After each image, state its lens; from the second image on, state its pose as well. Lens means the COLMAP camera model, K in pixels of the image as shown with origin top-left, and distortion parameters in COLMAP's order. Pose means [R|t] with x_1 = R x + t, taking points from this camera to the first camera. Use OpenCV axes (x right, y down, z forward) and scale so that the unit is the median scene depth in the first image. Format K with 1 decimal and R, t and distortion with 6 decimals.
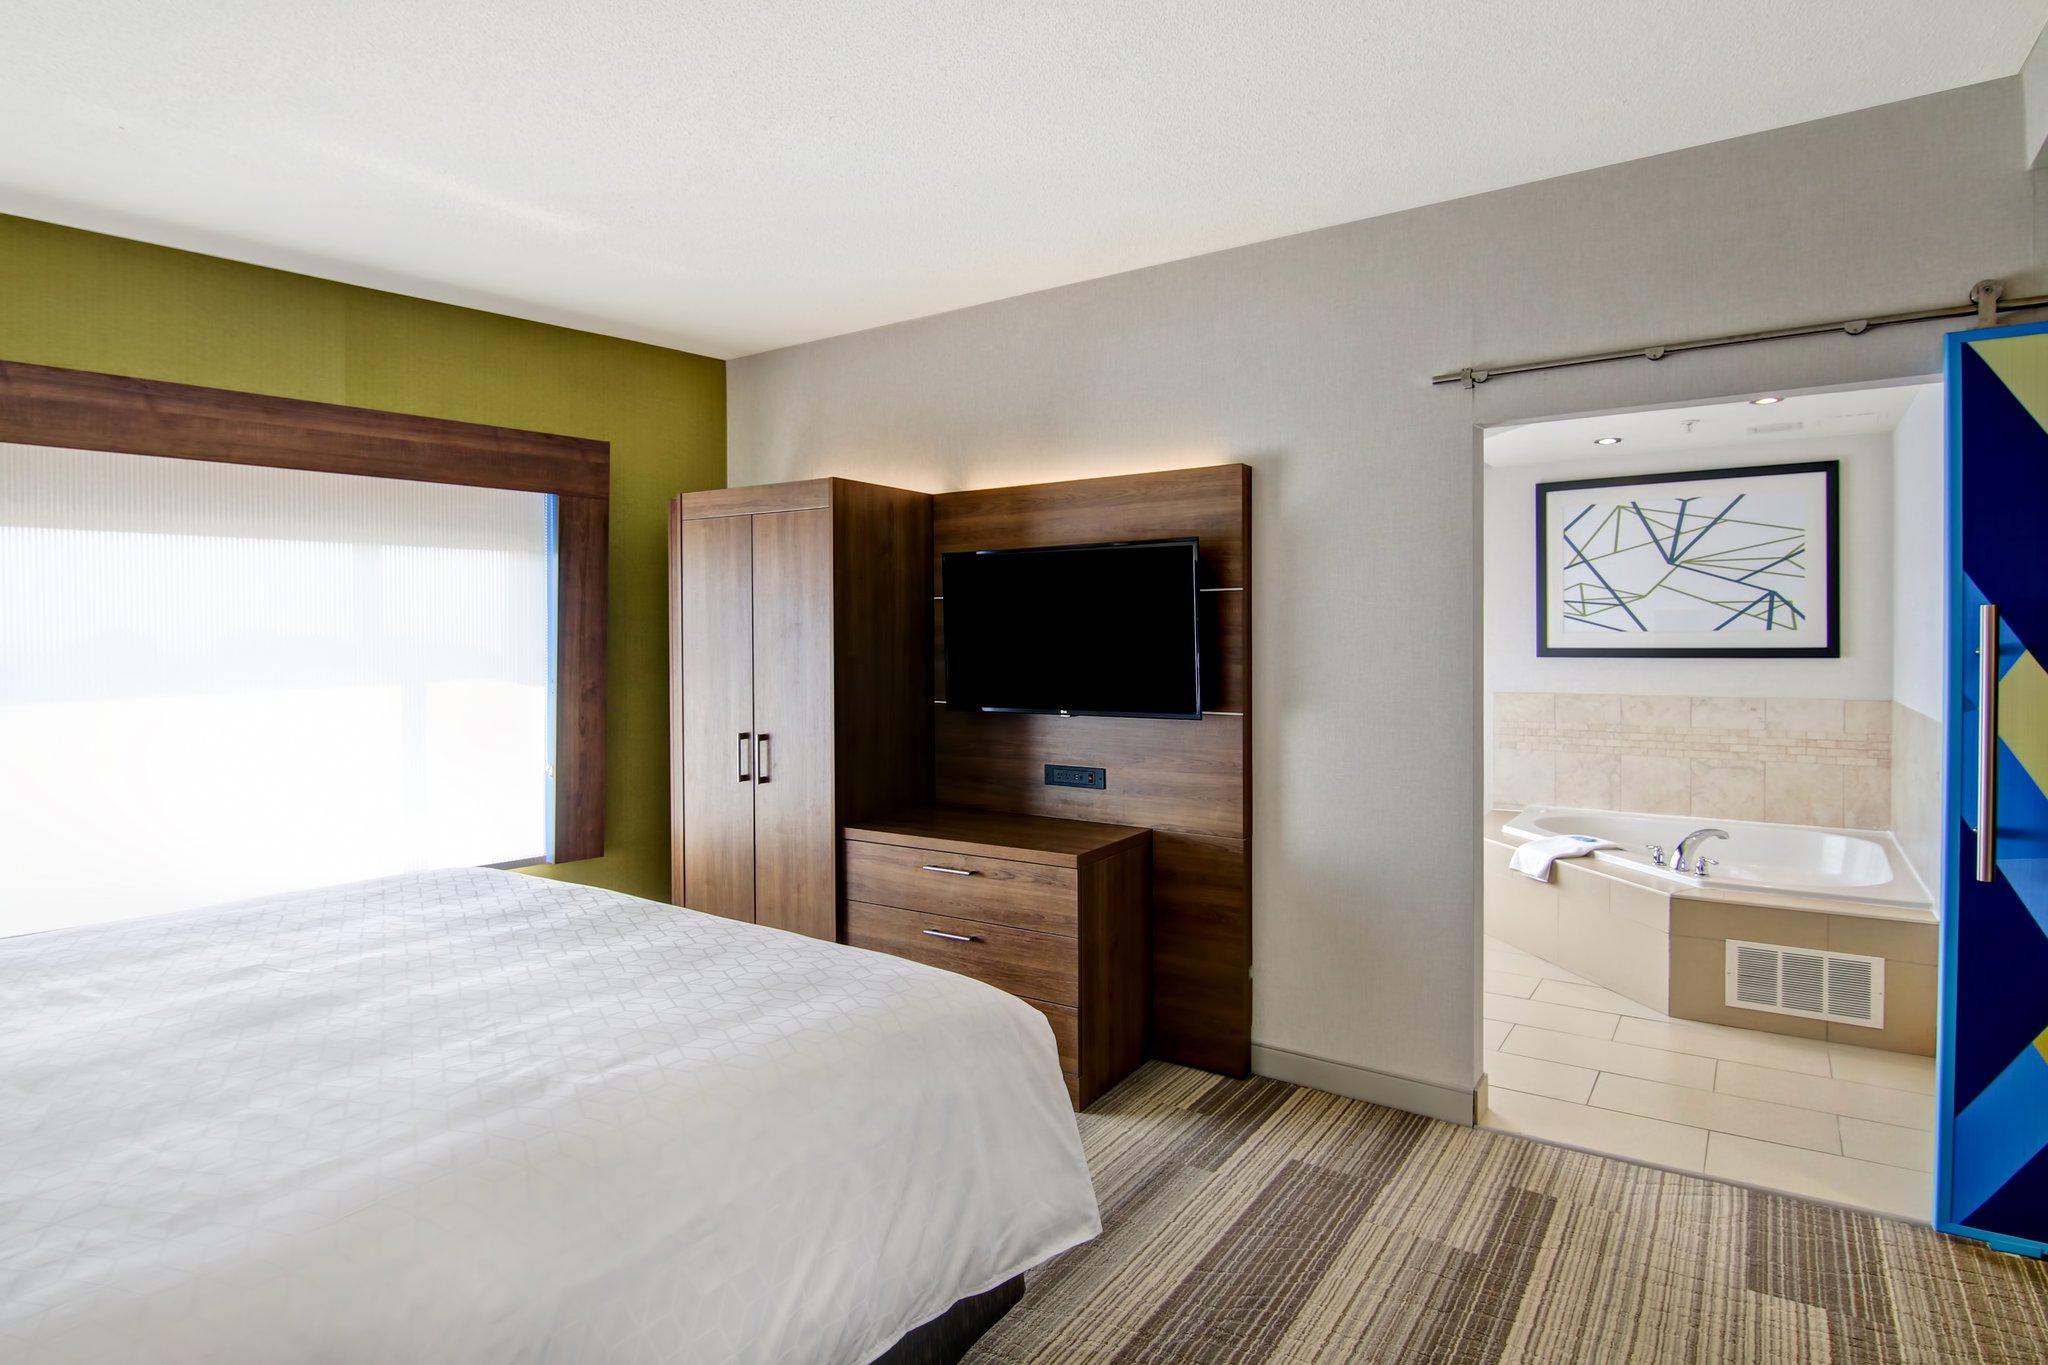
lens RADIAL K [[1090.6, 0, 1035.1], [0, 1090.6, 642.2], [0, 0, 1]] dist [0.001816, -0.000591]
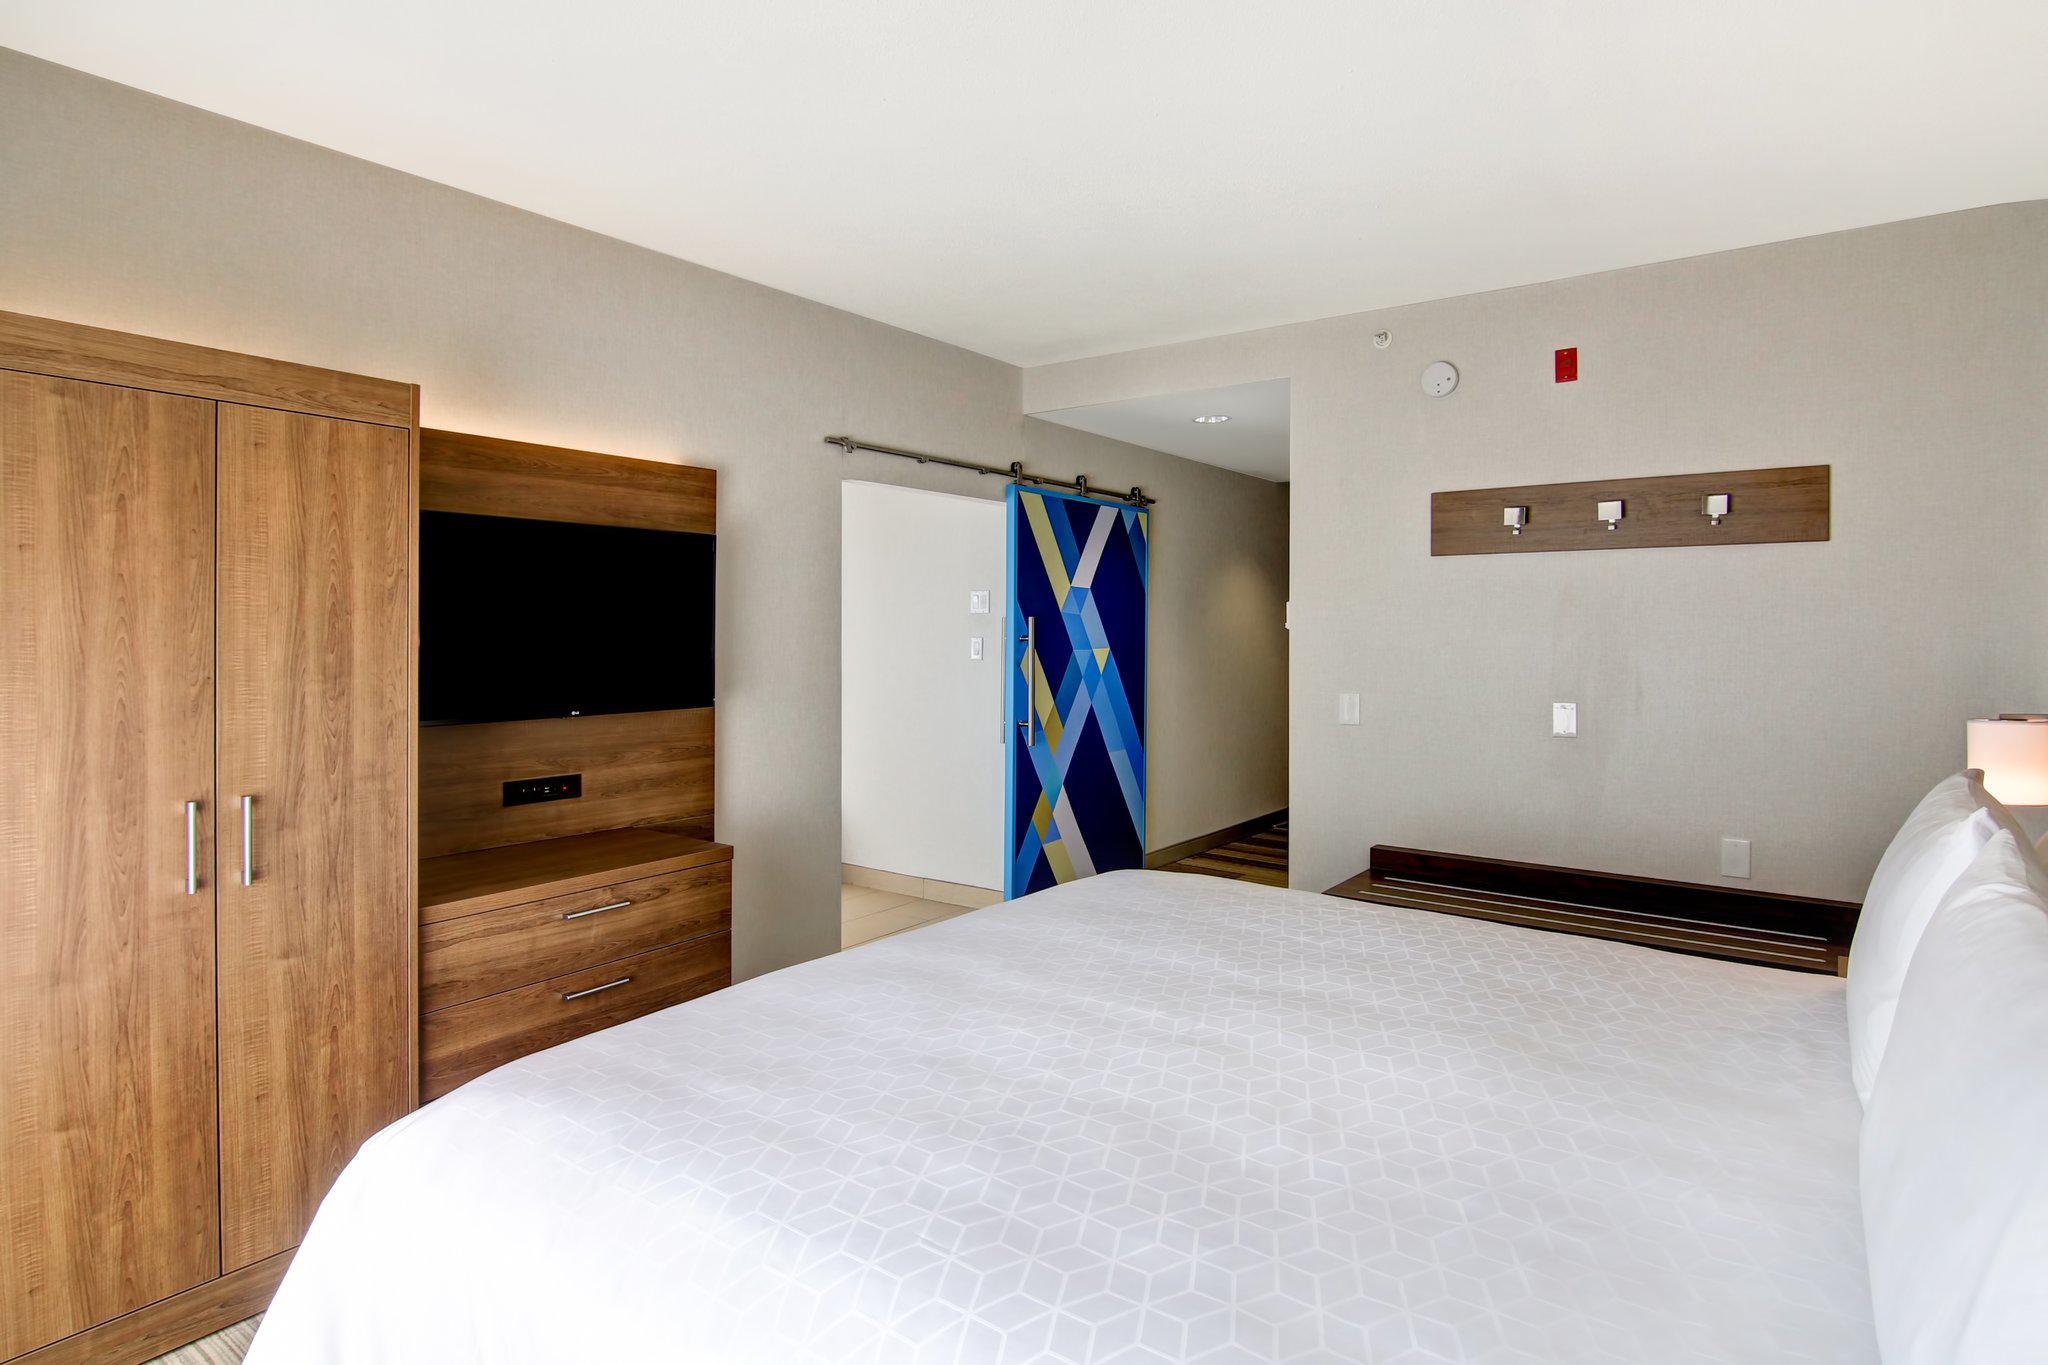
lens RADIAL K [[1090.6, 0, 1035.1], [0, 1090.6, 642.2], [0, 0, 1]] dist [0.001816, -0.000591]
pose [[0.038963, -0.006965, 0.999216, -0.851784], [-0.000787, 0.999975, 0.007001, 0.000545], [-0.999240, -0.001059, 0.038956, 0.609729]]
